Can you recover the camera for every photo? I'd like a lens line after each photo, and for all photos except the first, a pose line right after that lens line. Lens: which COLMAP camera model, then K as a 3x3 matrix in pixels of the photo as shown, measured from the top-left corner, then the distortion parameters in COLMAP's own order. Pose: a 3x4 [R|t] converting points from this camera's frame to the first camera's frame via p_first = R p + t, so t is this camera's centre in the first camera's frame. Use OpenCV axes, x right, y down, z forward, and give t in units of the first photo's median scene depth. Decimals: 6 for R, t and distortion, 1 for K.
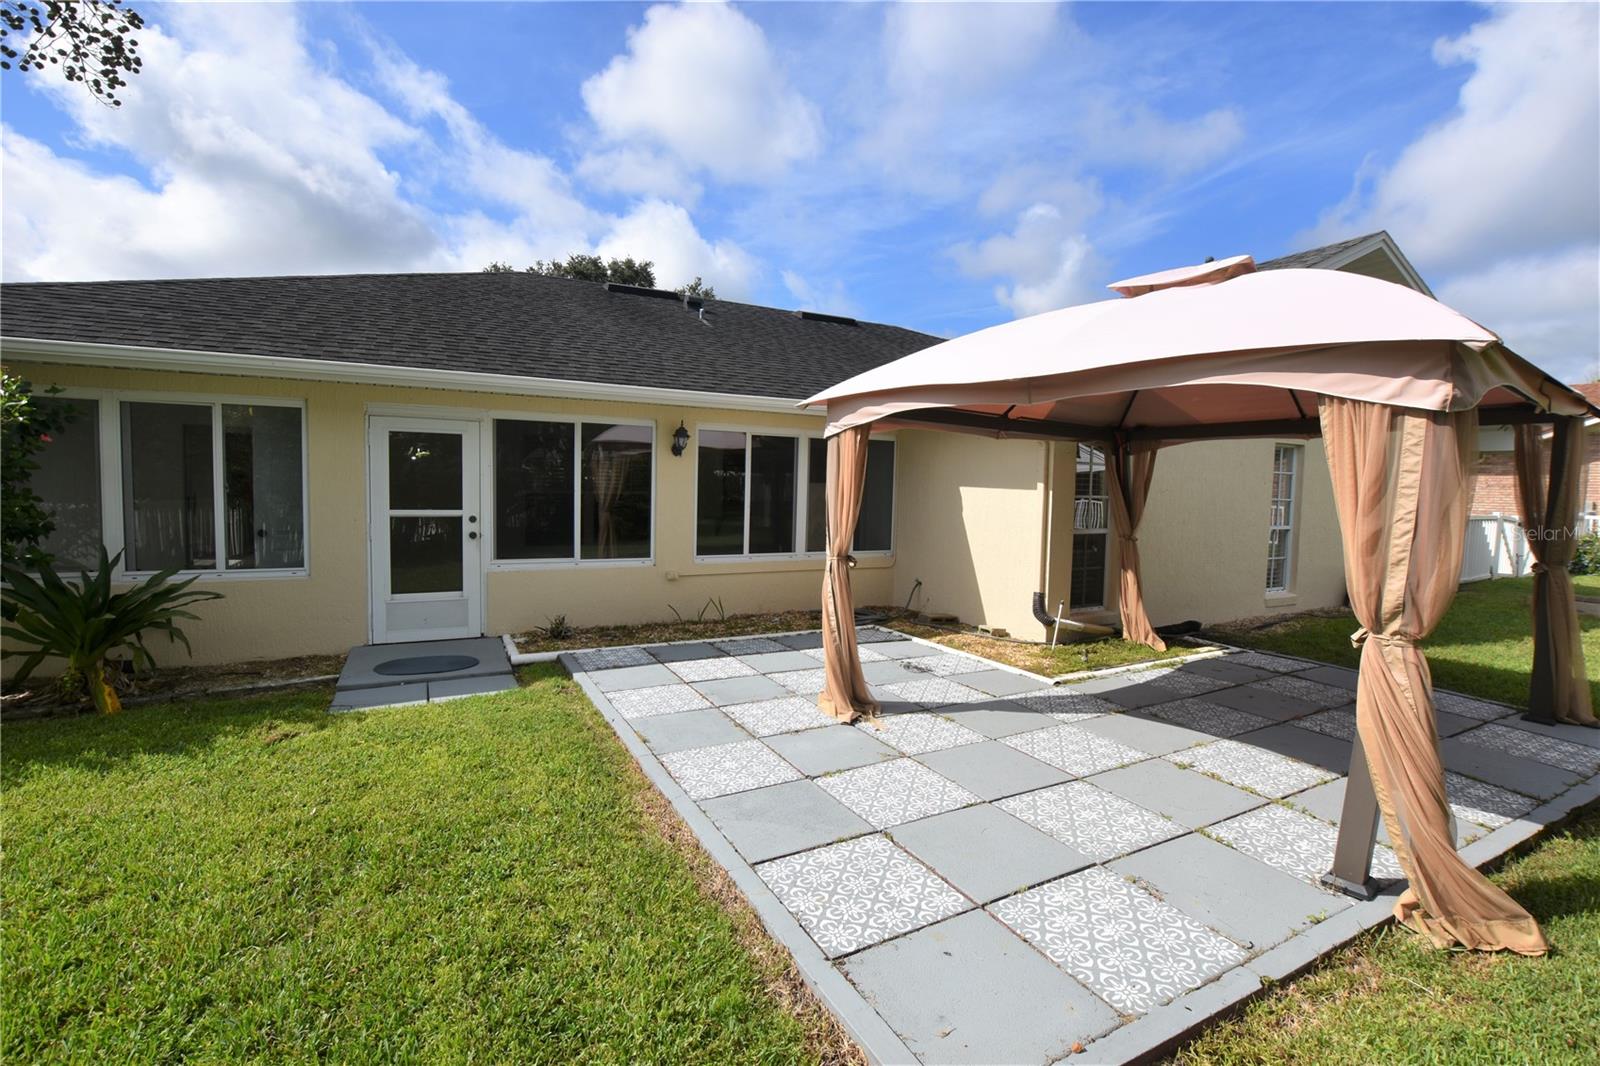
lens RADIAL K [[746.1, 0, 800.0], [0, 746.1, 533.0], [0, 0, 1]] dist [-0.019180, -0.000825]
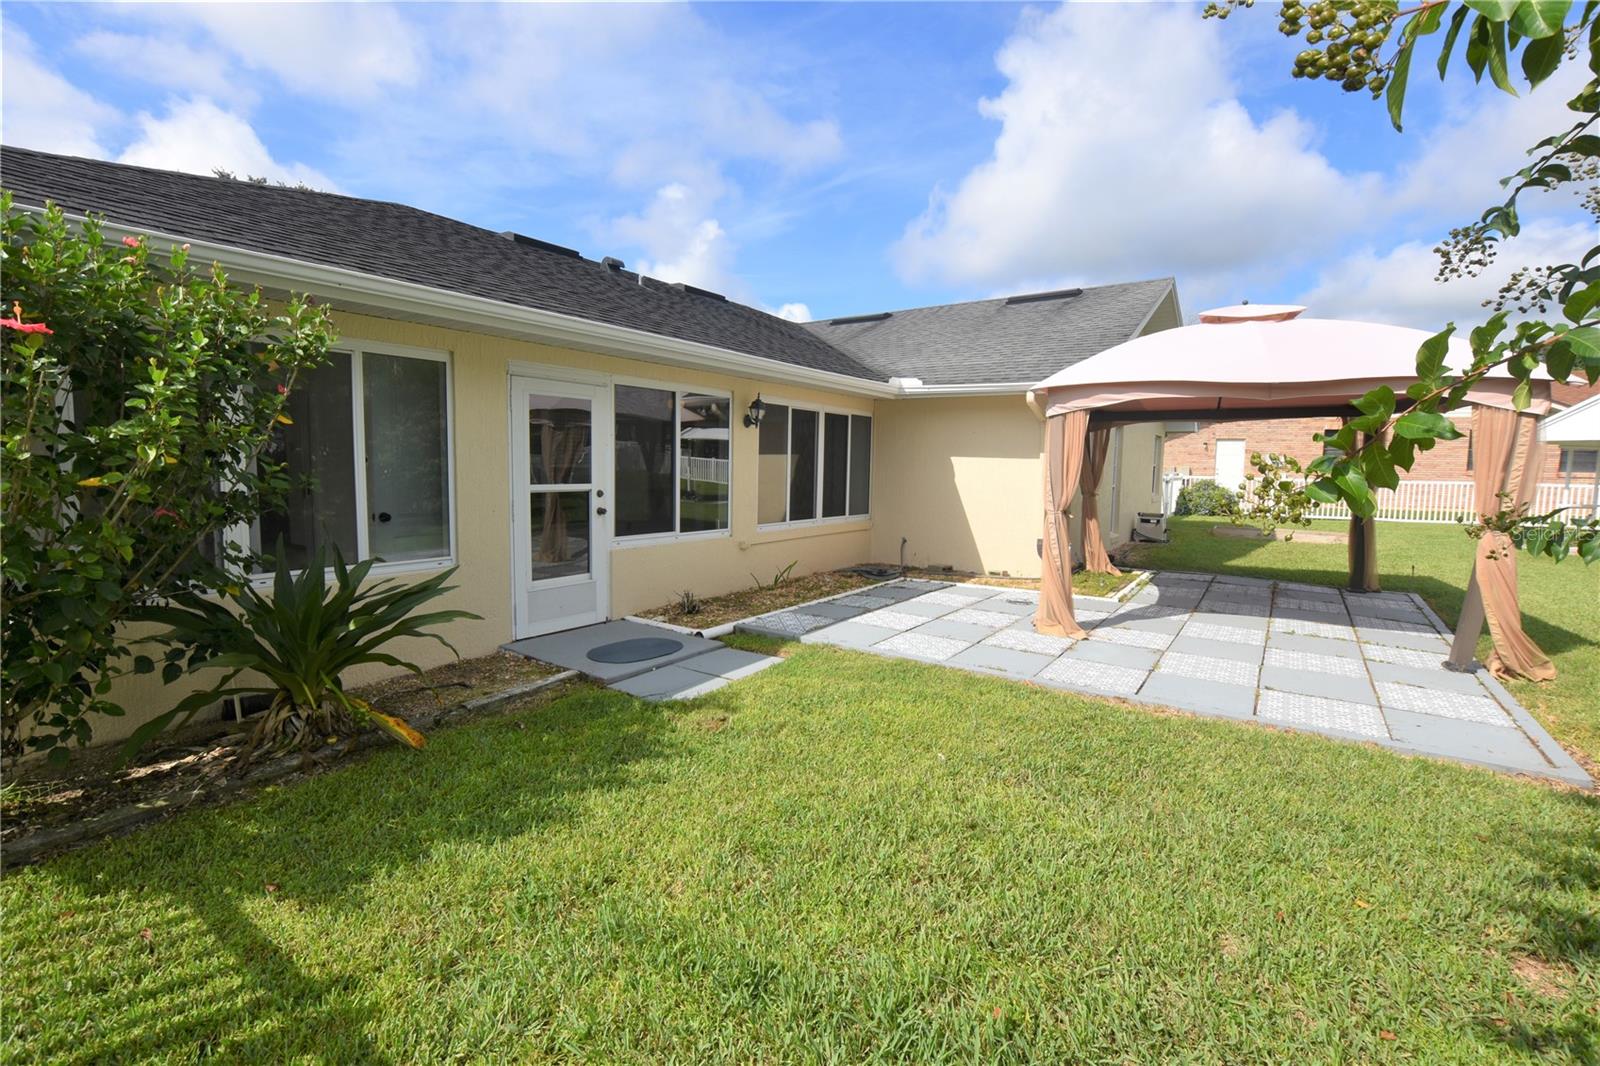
lens RADIAL K [[746.1, 0, 800.0], [0, 746.1, 533.0], [0, 0, 1]] dist [-0.019180, -0.000825]
pose [[0.875835, -0.052278, 0.479771, -0.661034], [0.036131, 0.998429, 0.042834, -0.000573], [-0.481257, -0.020180, 0.876347, 0.074922]]
